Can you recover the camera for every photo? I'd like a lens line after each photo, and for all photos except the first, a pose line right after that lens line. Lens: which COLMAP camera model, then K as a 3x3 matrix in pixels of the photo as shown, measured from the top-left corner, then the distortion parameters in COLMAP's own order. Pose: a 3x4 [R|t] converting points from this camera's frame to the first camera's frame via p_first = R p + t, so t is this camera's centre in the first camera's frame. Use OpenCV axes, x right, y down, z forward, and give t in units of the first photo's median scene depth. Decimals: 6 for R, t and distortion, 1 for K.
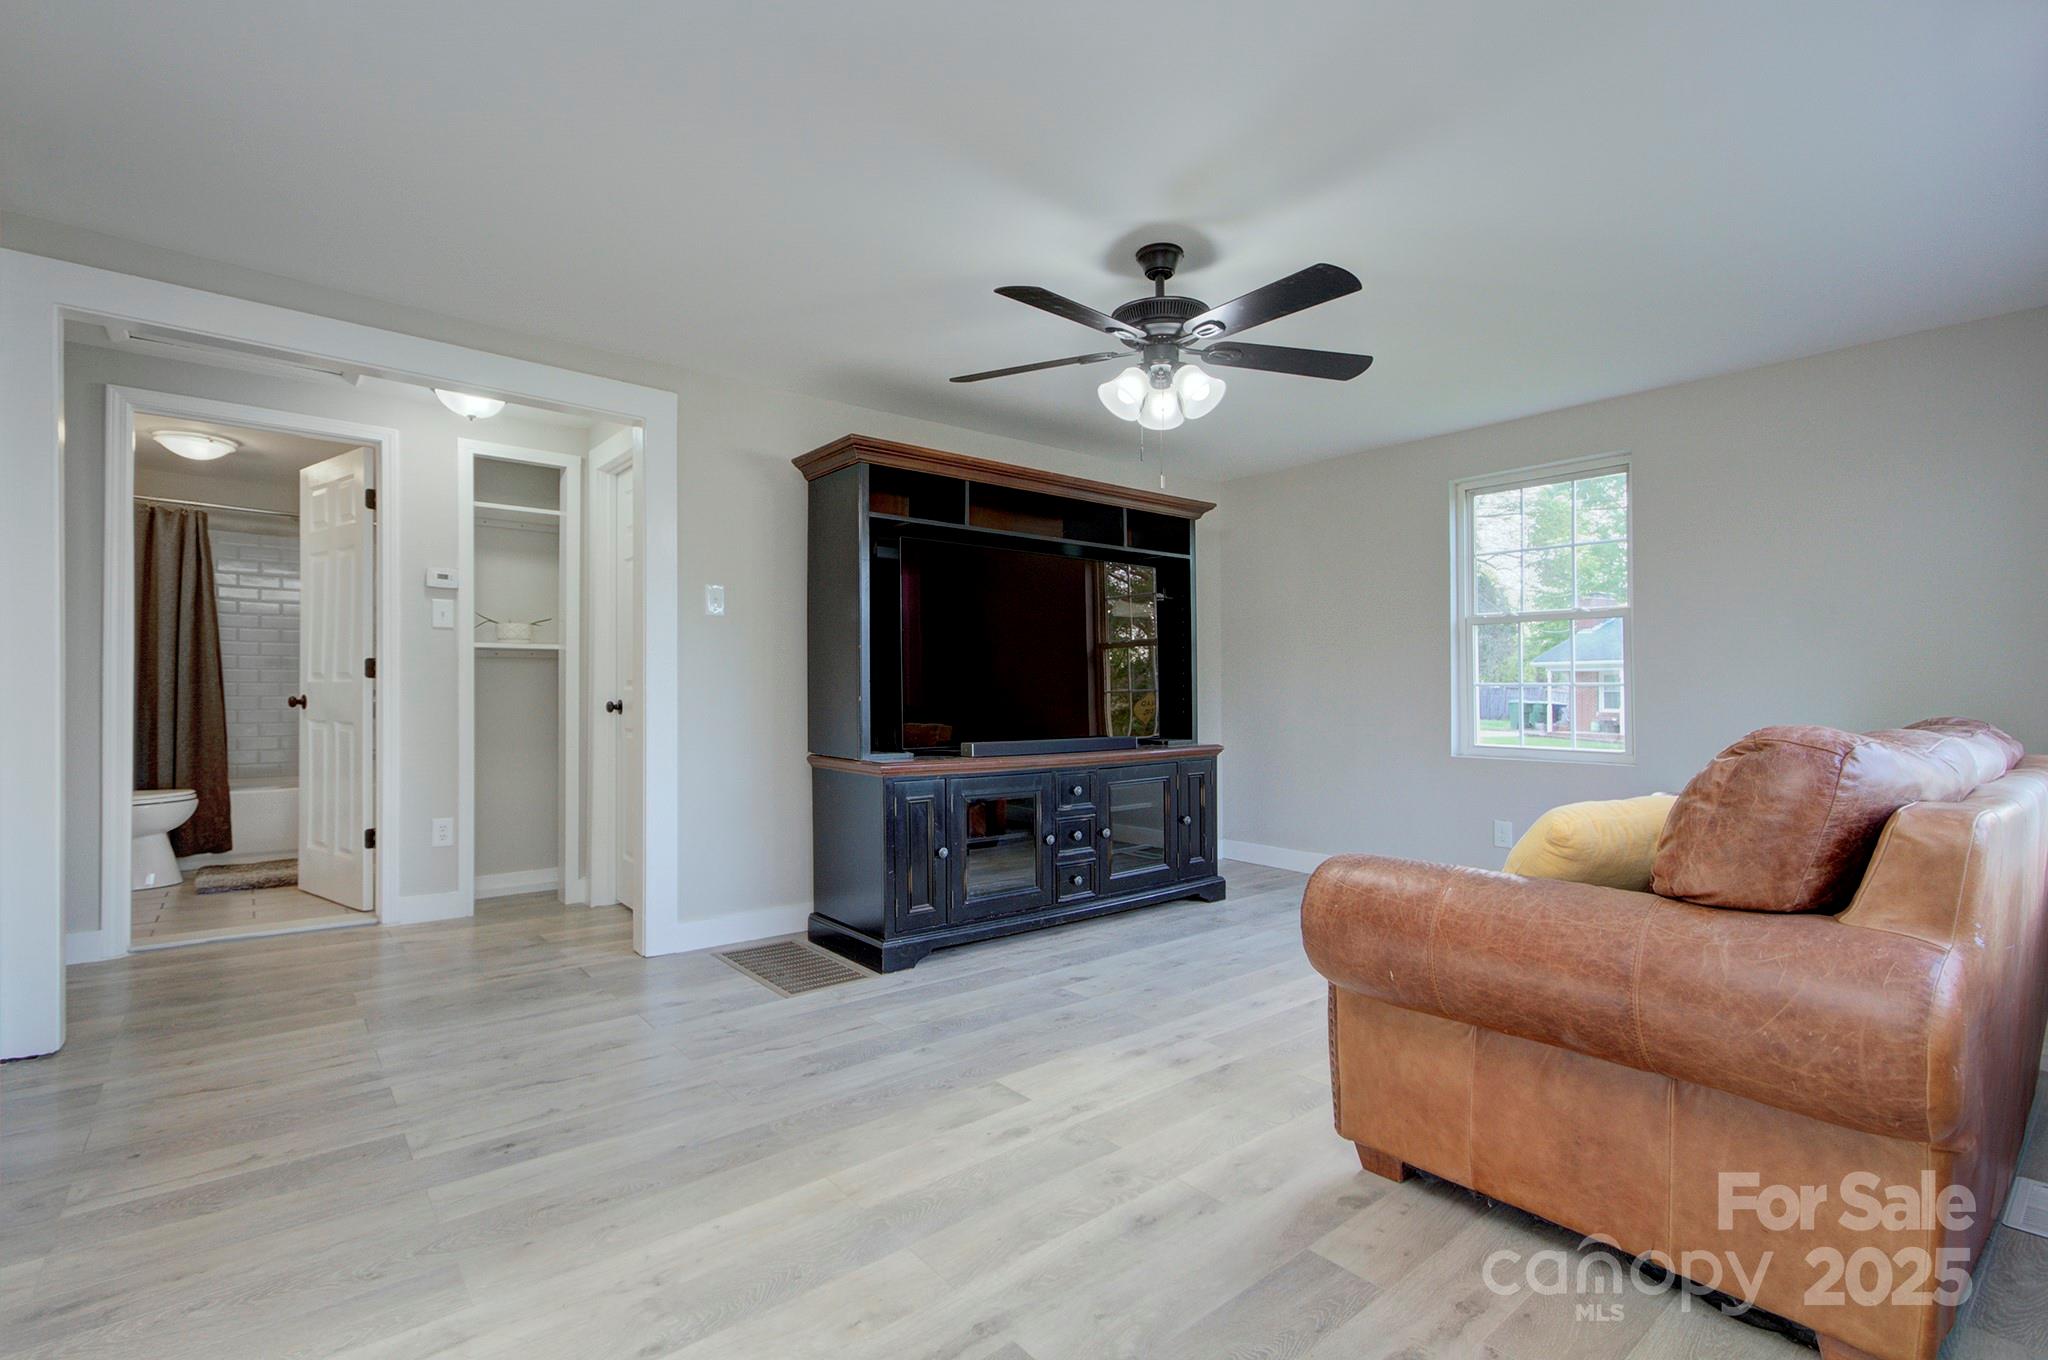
lens RADIAL K [[937.3, 0, 1017.5], [0, 937.3, 677.0], [0, 0, 1]] dist [0.000421, 0.000214]
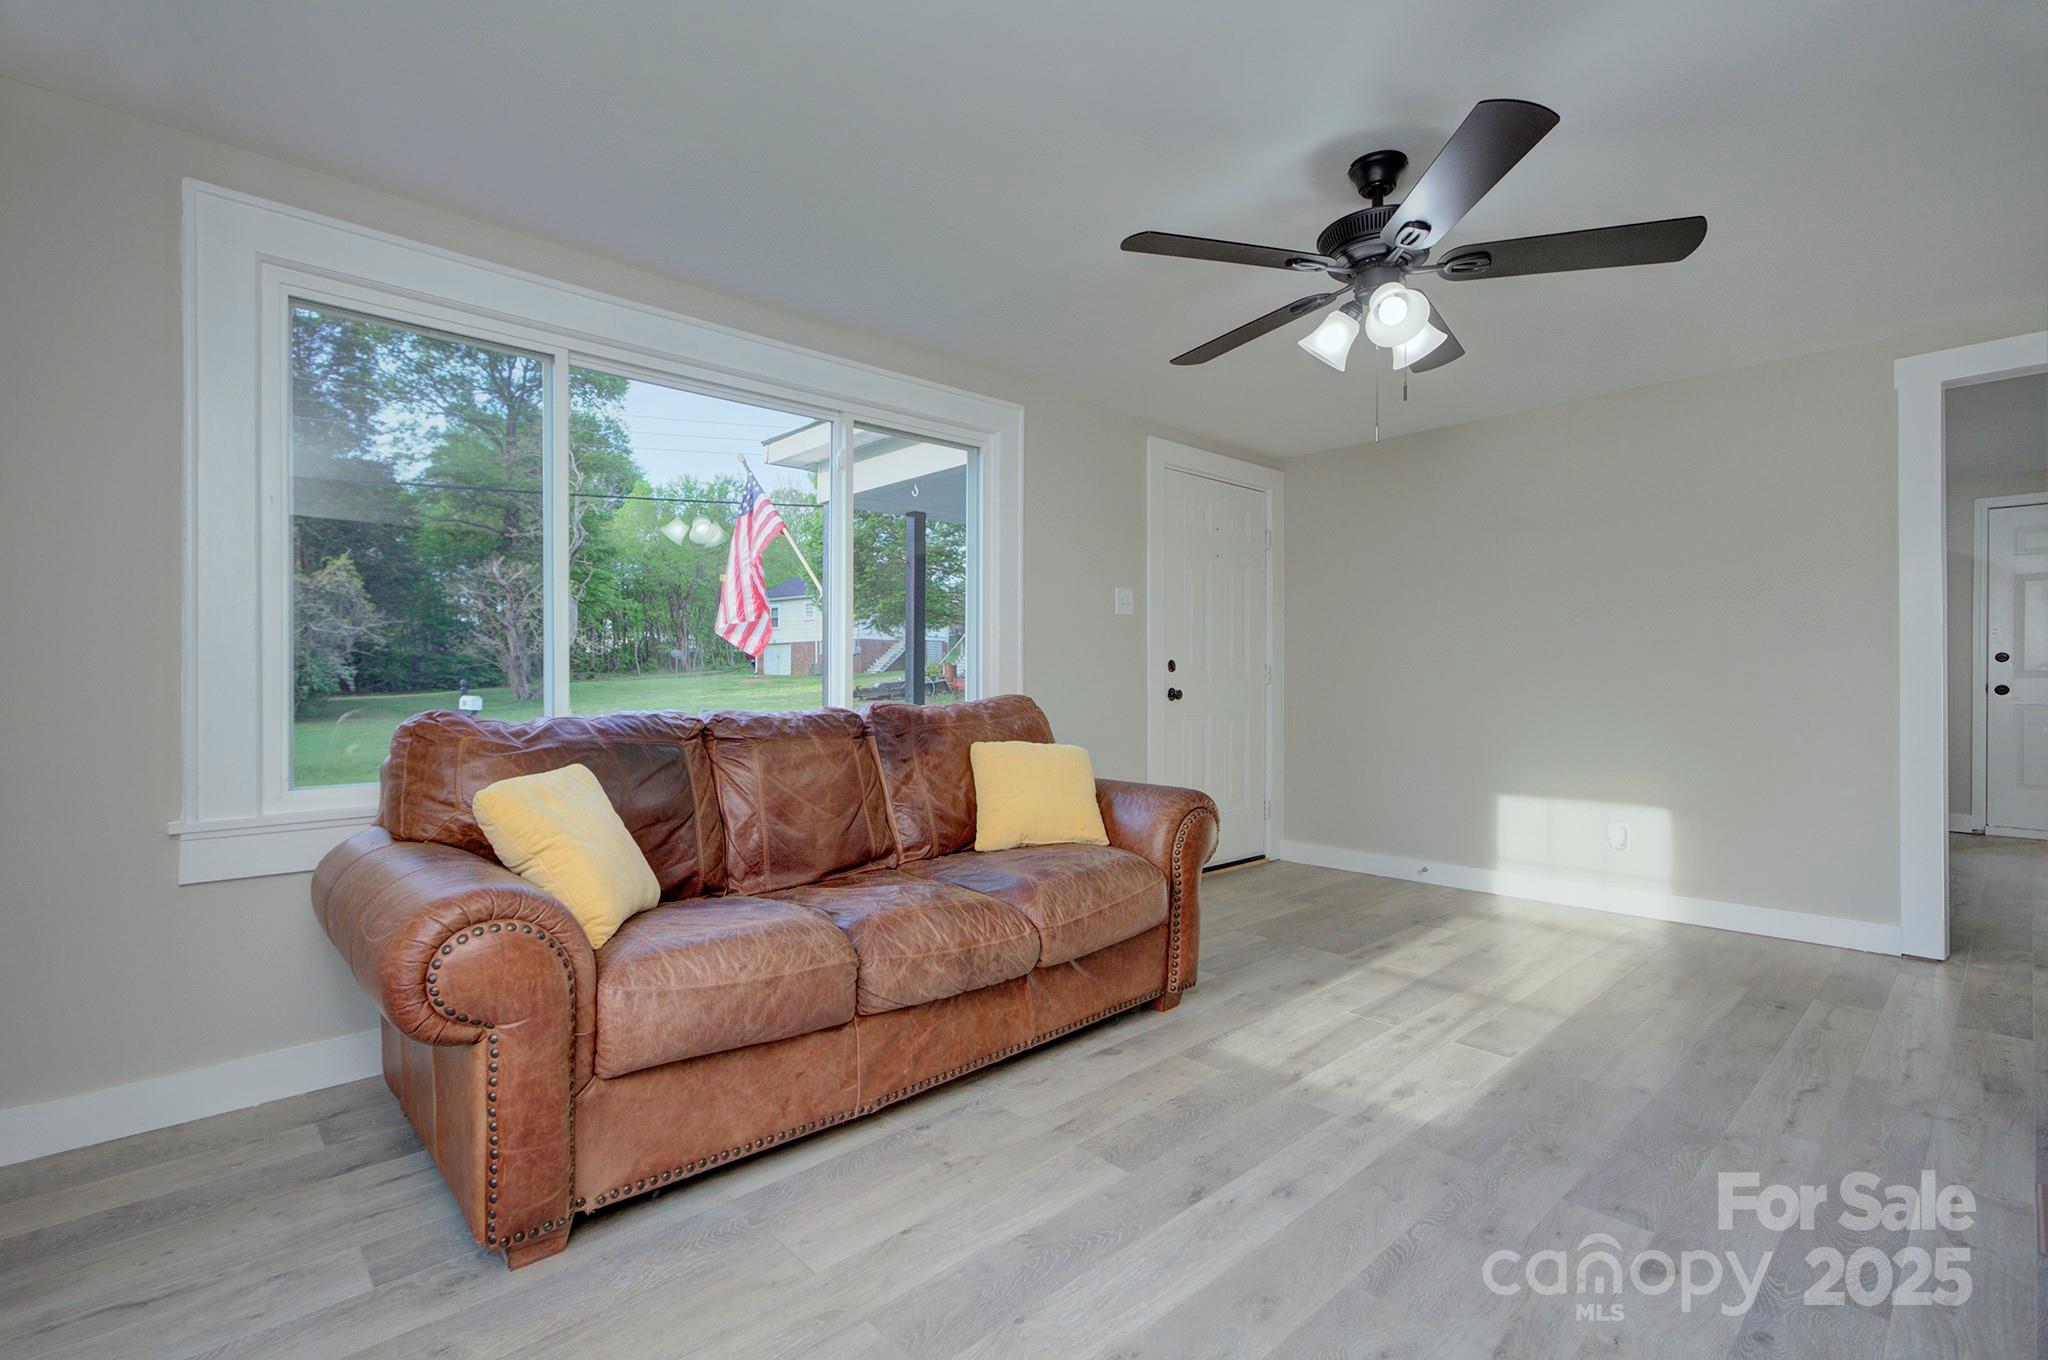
lens RADIAL K [[937.3, 0, 1017.5], [0, 937.3, 677.0], [0, 0, 1]] dist [0.000421, 0.000214]
pose [[-0.997630, -0.003850, -0.068696, 0.503952], [-0.002328, 0.999750, -0.022219, 0.031967], [0.068764, -0.022006, -0.997390, 1.714187]]
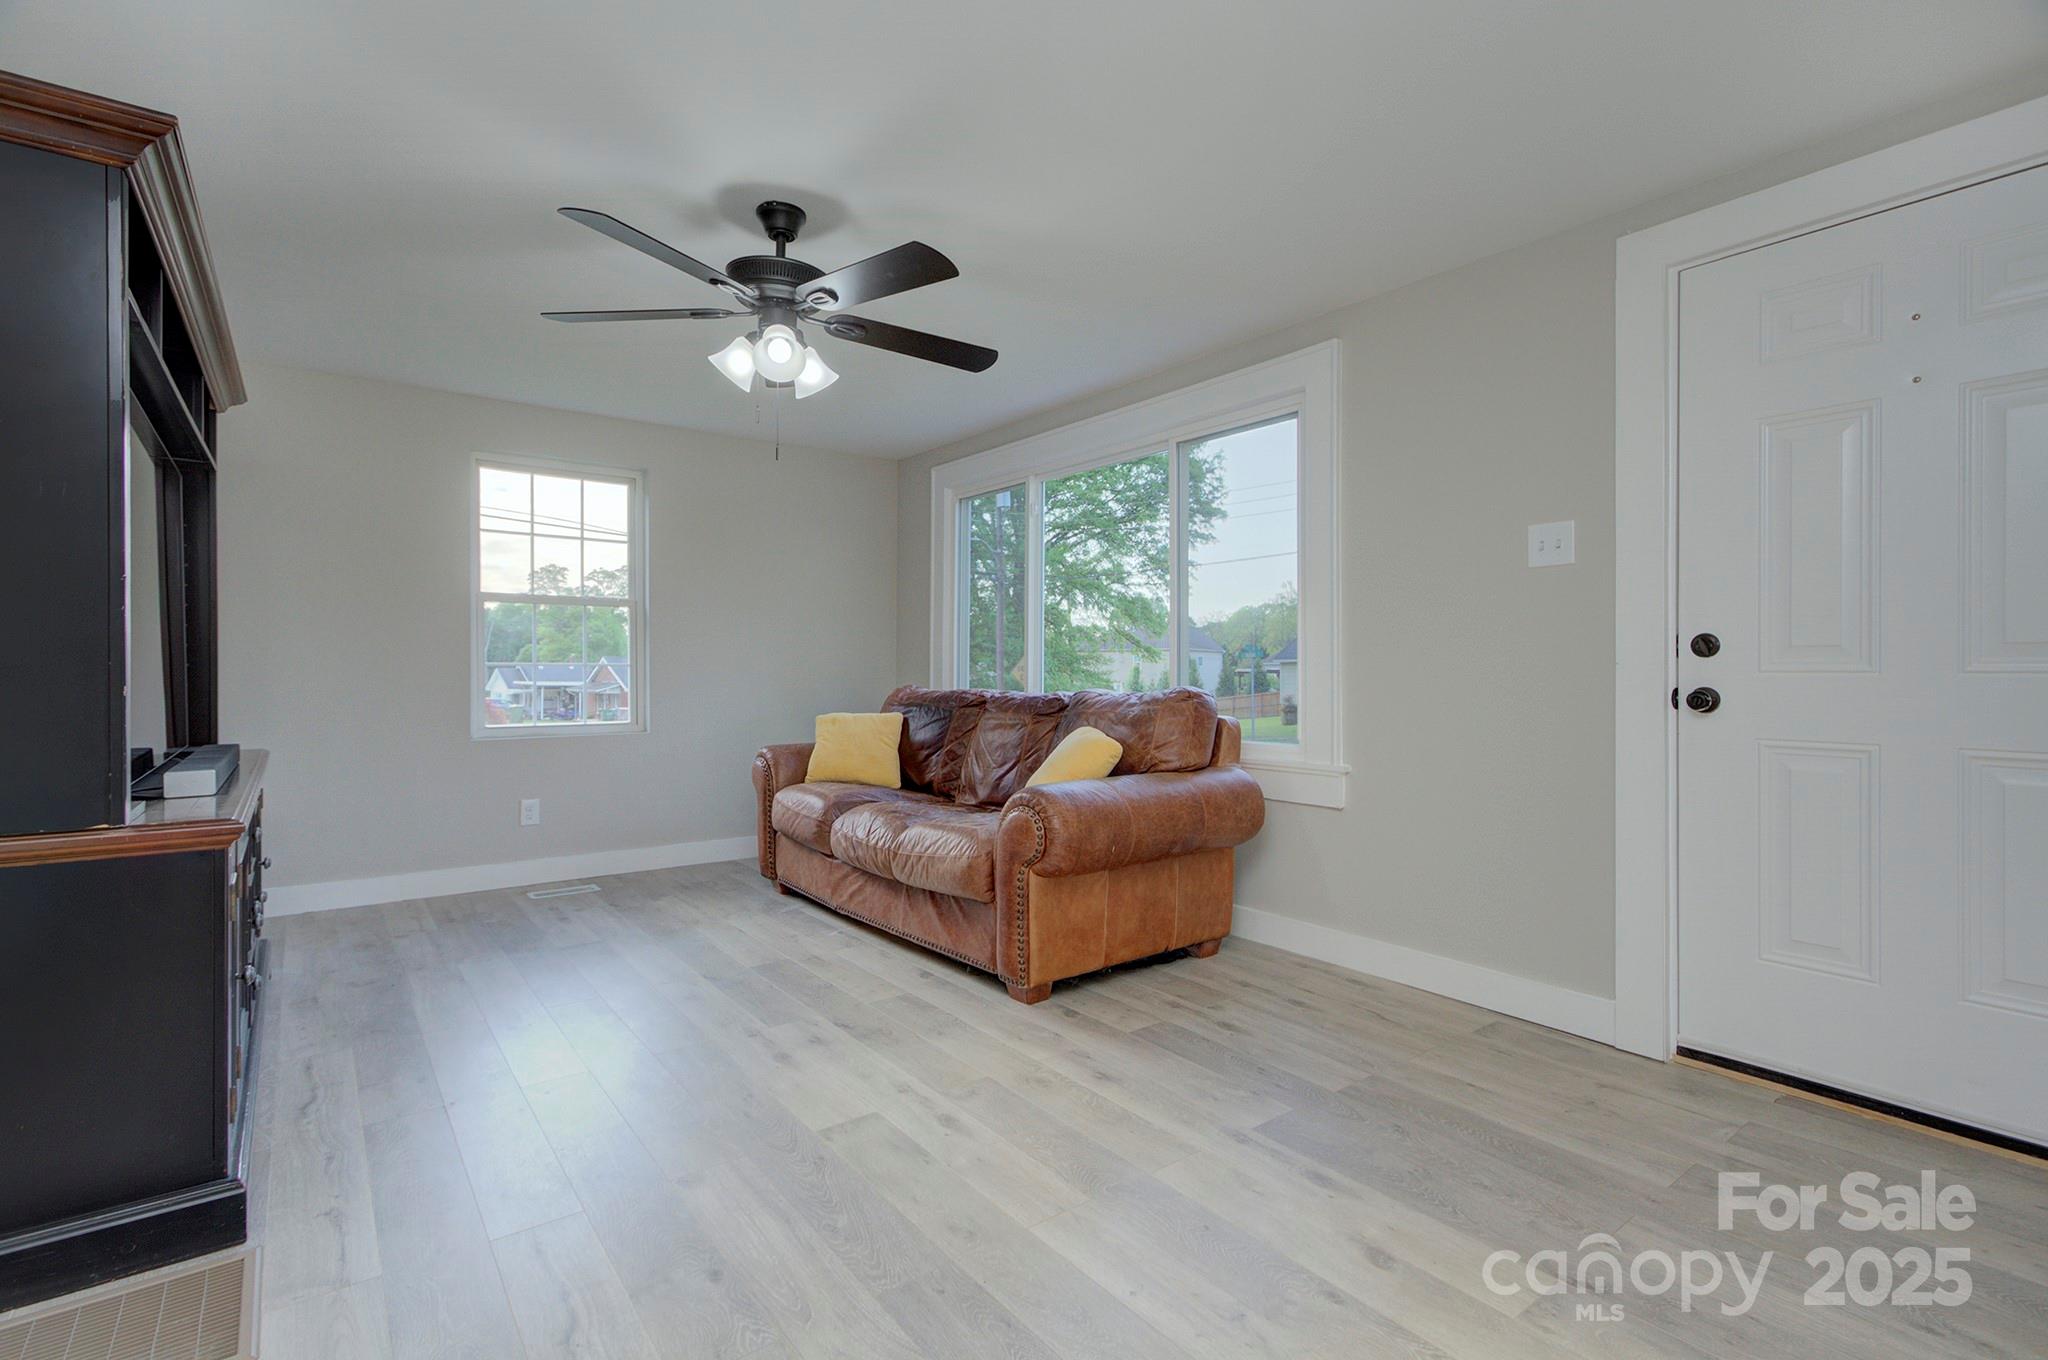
lens RADIAL K [[937.3, 0, 1017.5], [0, 937.3, 677.0], [0, 0, 1]] dist [0.000421, 0.000214]
pose [[0.034373, -0.009872, 0.999360, -0.745809], [-0.013810, 0.999851, 0.010352, 0.003951], [-0.999314, -0.014157, 0.034232, 0.681287]]
